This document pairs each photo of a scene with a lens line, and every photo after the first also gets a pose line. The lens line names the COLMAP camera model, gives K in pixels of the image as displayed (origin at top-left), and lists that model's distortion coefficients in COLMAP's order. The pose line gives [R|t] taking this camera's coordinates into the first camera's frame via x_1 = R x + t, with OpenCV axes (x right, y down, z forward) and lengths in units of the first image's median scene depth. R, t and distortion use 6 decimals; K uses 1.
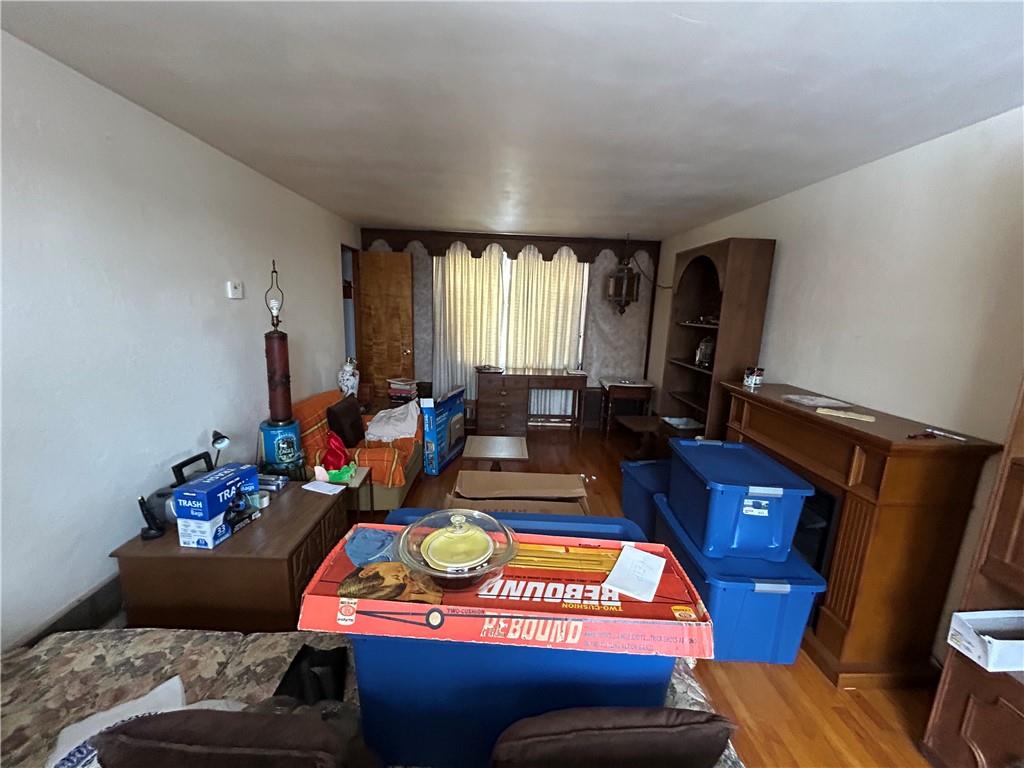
lens RADIAL K [[412.6, 0, 510.1], [0, 412.6, 383.9], [0, 0, 1]] dist [-0.000923, 0.000435]
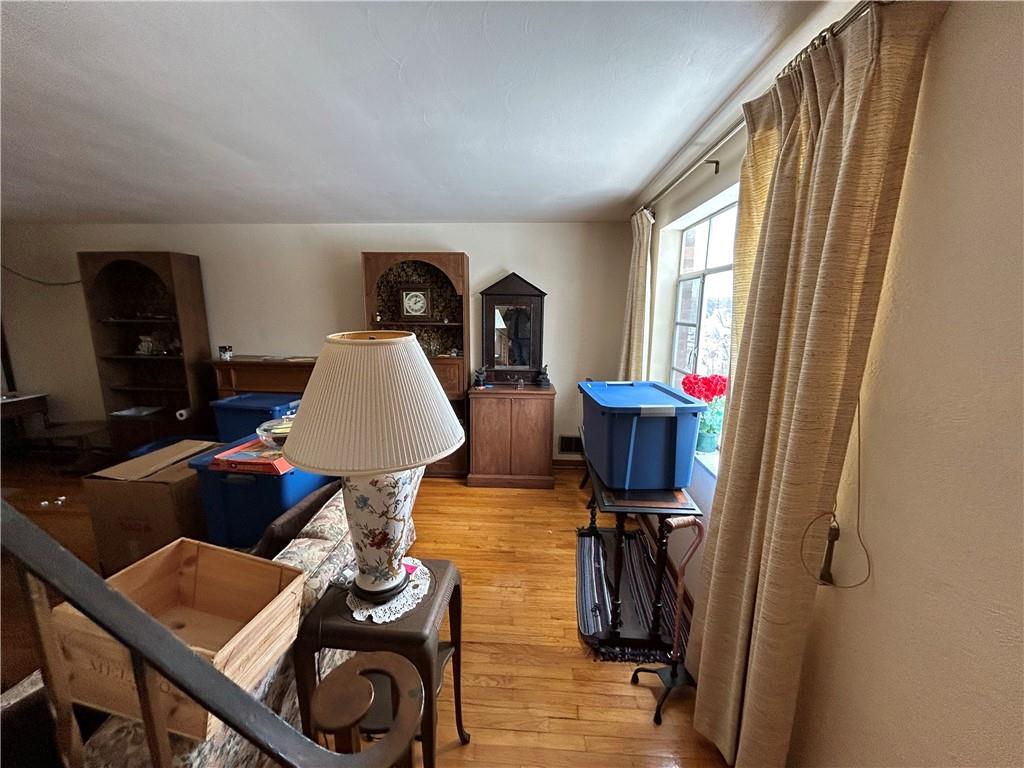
lens RADIAL K [[412.6, 0, 510.1], [0, 412.6, 383.9], [0, 0, 1]] dist [-0.000923, 0.000435]
pose [[0.092540, -0.218974, 0.971333, -0.759553], [0.184736, 0.962358, 0.199350, -0.015405], [-0.978422, 0.160993, 0.129509, -0.159690]]
